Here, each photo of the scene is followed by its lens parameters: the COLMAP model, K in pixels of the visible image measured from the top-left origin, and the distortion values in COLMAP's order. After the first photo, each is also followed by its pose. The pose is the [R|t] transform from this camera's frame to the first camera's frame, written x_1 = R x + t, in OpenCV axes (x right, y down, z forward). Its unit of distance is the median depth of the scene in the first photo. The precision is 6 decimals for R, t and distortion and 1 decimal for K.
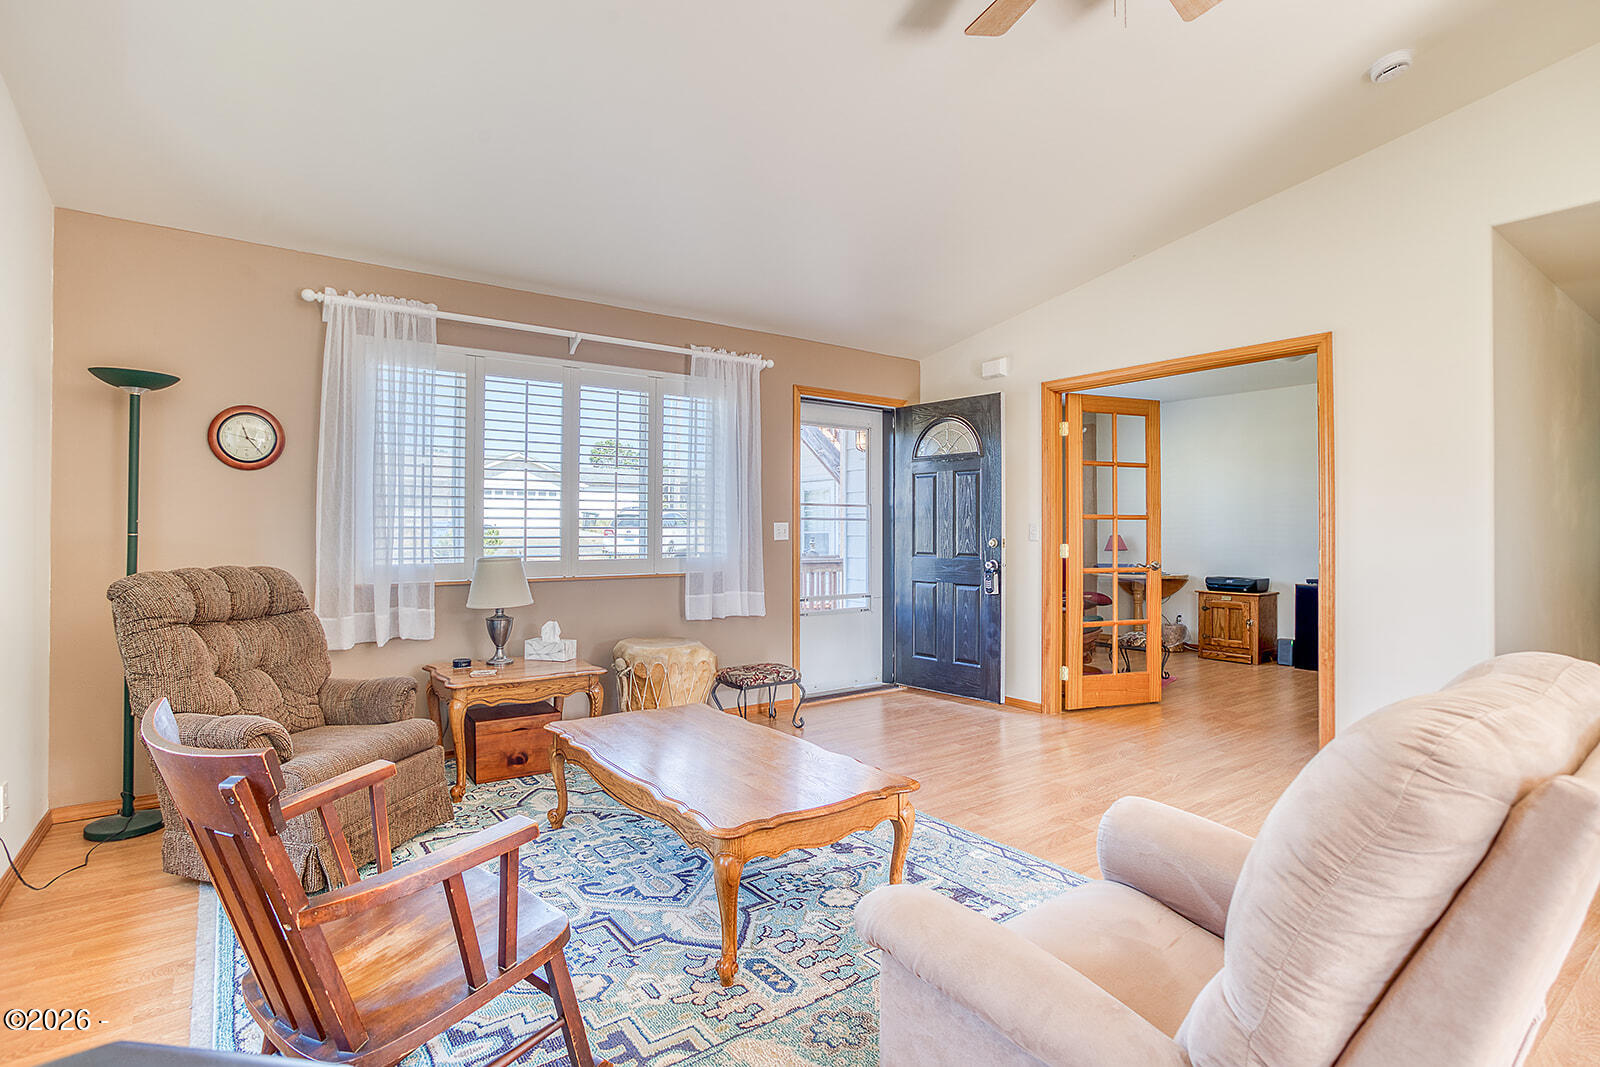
lens RADIAL K [[847.2, 0, 800.0], [0, 847.2, 533.5], [0, 0, 1]] dist [-0.067811, 0.038543]
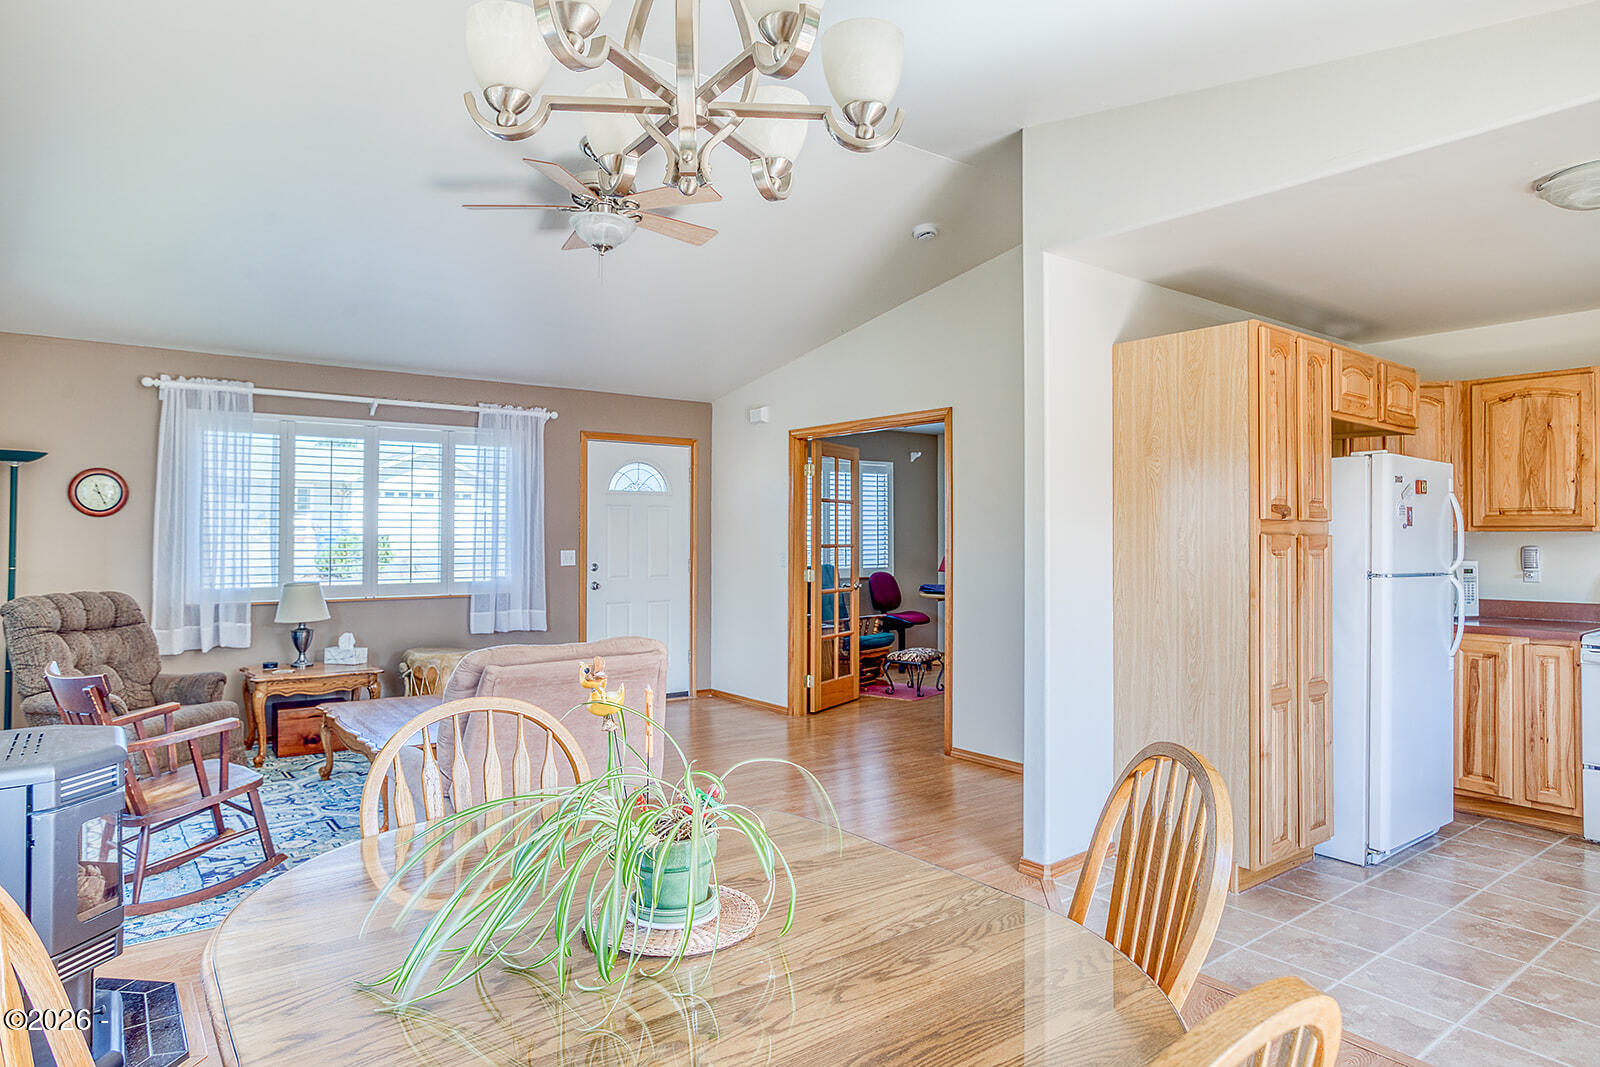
lens RADIAL K [[957.7, 0, 771.2], [0, 957.7, 538.8], [0, 0, 1]] dist [-0.061713, 0.042728]
pose [[0.999506, 0.002179, 0.031353, 0.318661], [-0.002015, 0.999984, -0.005262, -0.033200], [-0.031364, 0.005196, 0.999495, -0.471501]]
